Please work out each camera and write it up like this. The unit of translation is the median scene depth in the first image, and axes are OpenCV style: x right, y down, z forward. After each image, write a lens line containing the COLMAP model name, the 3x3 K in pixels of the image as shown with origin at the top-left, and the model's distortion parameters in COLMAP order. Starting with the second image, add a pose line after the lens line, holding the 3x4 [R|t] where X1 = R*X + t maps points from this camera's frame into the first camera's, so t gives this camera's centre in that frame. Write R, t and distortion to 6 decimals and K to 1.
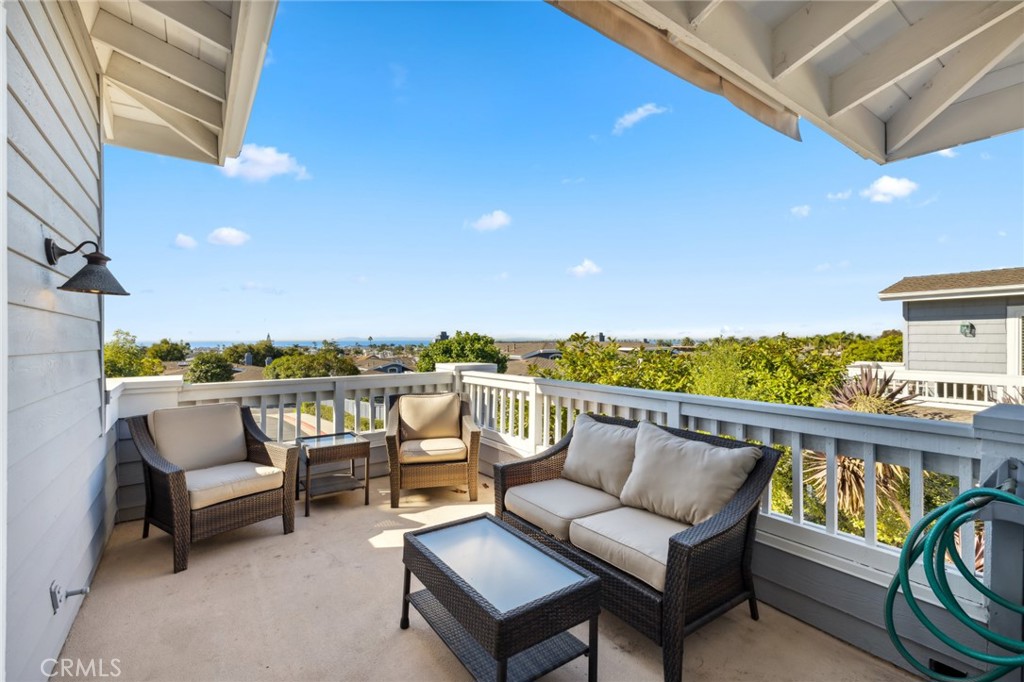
lens RADIAL K [[442.7, 0, 507.9], [0, 442.7, 339.3], [0, 0, 1]] dist [0.003640, 0.000115]
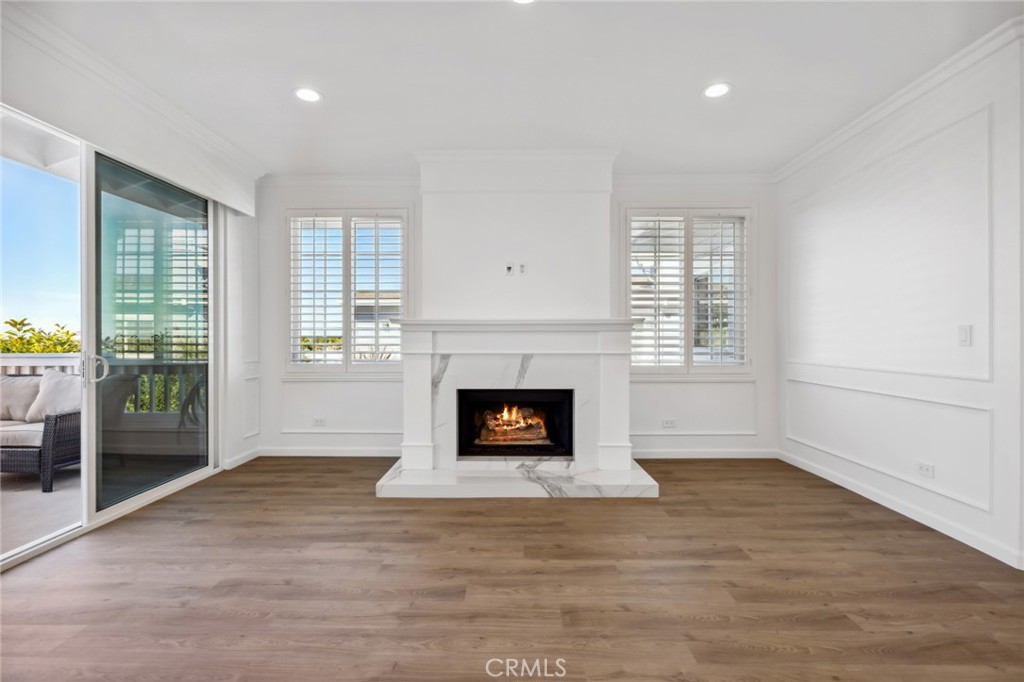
lens RADIAL K [[463.6, 0, 508.8], [0, 463.6, 337.5], [0, 0, 1]] dist [-0.003811, 0.000935]
pose [[0.590665, -0.000876, 0.806916, -0.028094], [0.002231, 0.999997, -0.000548, 0.046837], [-0.806914, 0.002124, 0.590666, -0.755098]]
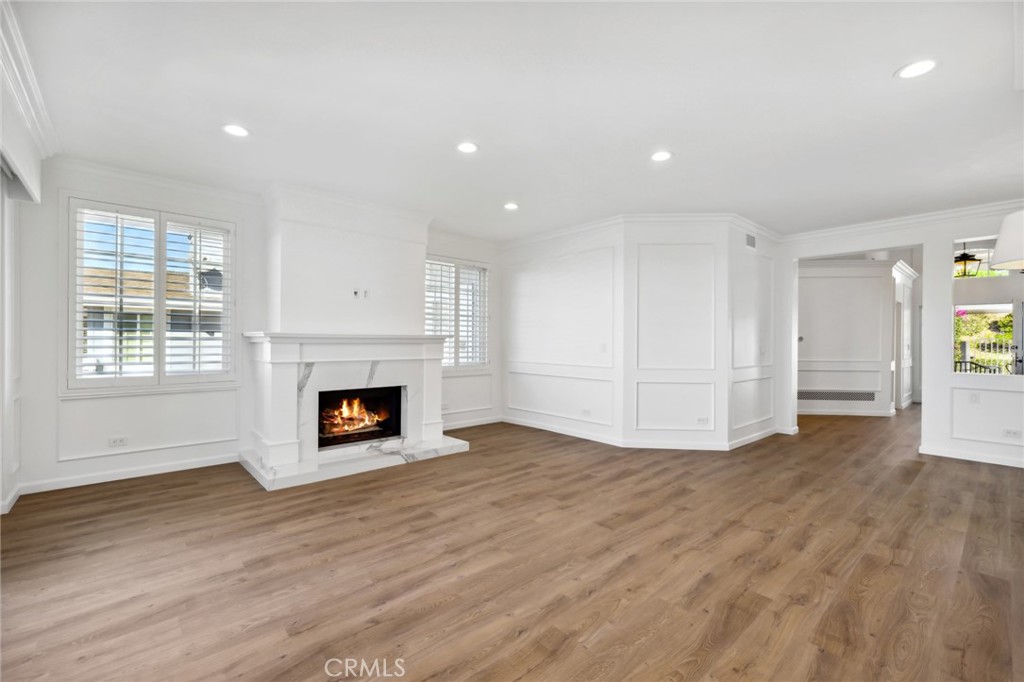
lens RADIAL K [[434.6, 0, 498.8], [0, 434.6, 340.3], [0, 0, 1]] dist [0.000900, 0.000062]
pose [[-0.093029, 0.000318, 0.995663, -0.384866], [-0.004417, 0.999990, -0.000732, 0.027343], [-0.995654, -0.004466, -0.093027, -0.476932]]
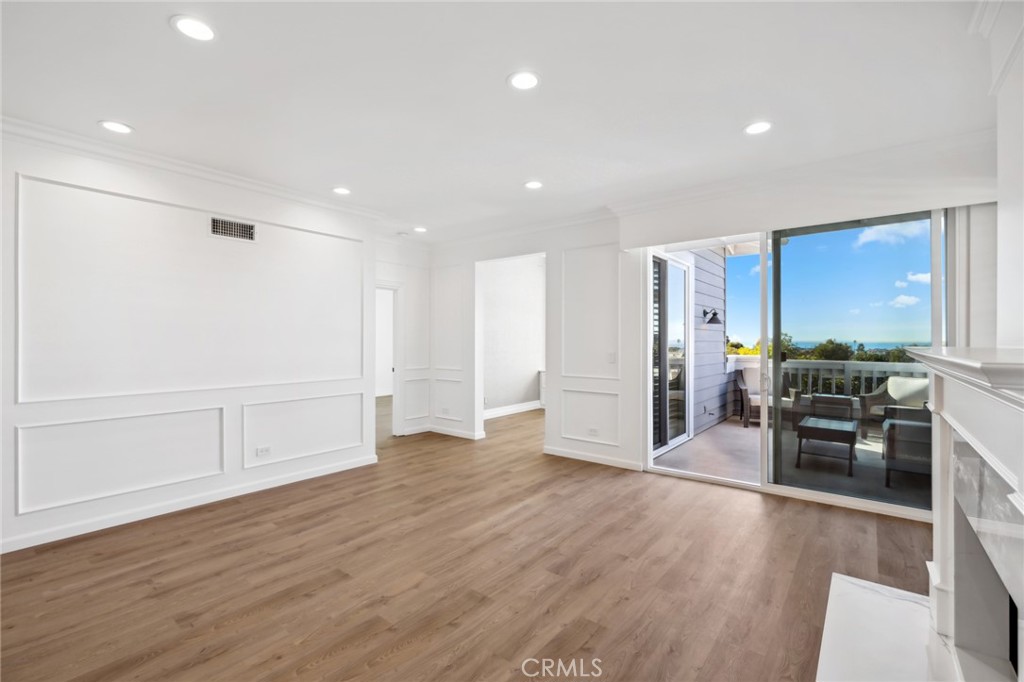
lens RADIAL K [[463.6, 0, 508.8], [0, 463.6, 337.5], [0, 0, 1]] dist [-0.003811, 0.000935]
pose [[0.284556, 0.000172, -0.958659, 0.885861], [-0.005257, 0.999985, -0.001381, 0.005471], [0.958645, 0.005433, 0.284552, -0.665457]]
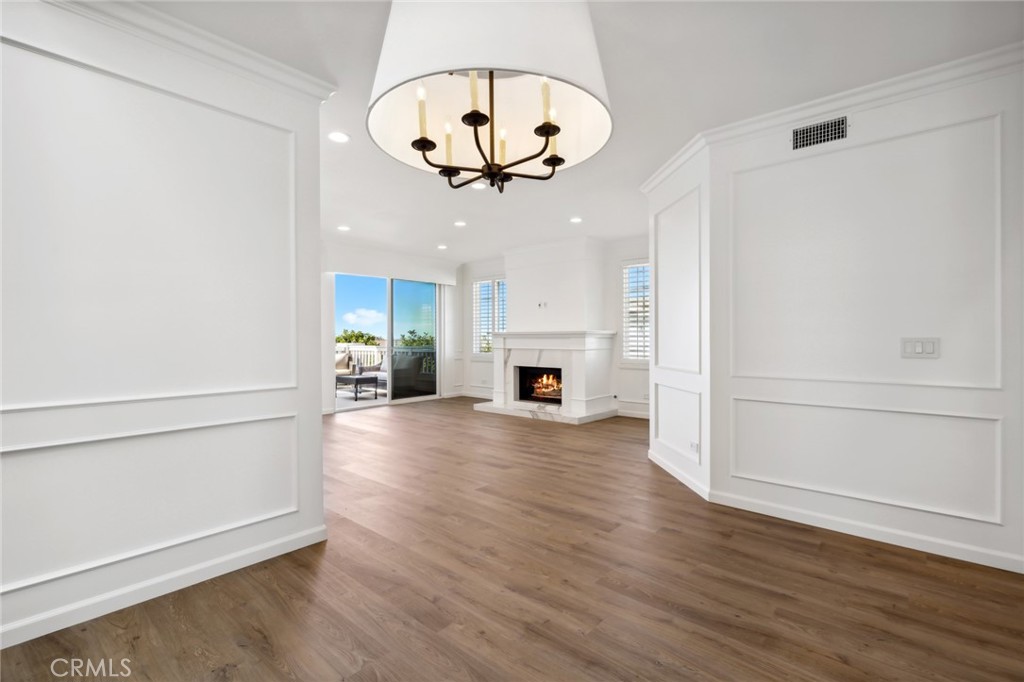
lens RADIAL K [[449.6, 0, 508.9], [0, 449.6, 338.0], [0, 0, 1]] dist [-0.000702, 0.000153]
pose [[0.971122, 0.001567, 0.238580, 0.181371], [-0.001006, 0.999996, -0.002469, 0.040321], [-0.238583, 0.002158, 0.971120, -1.820156]]
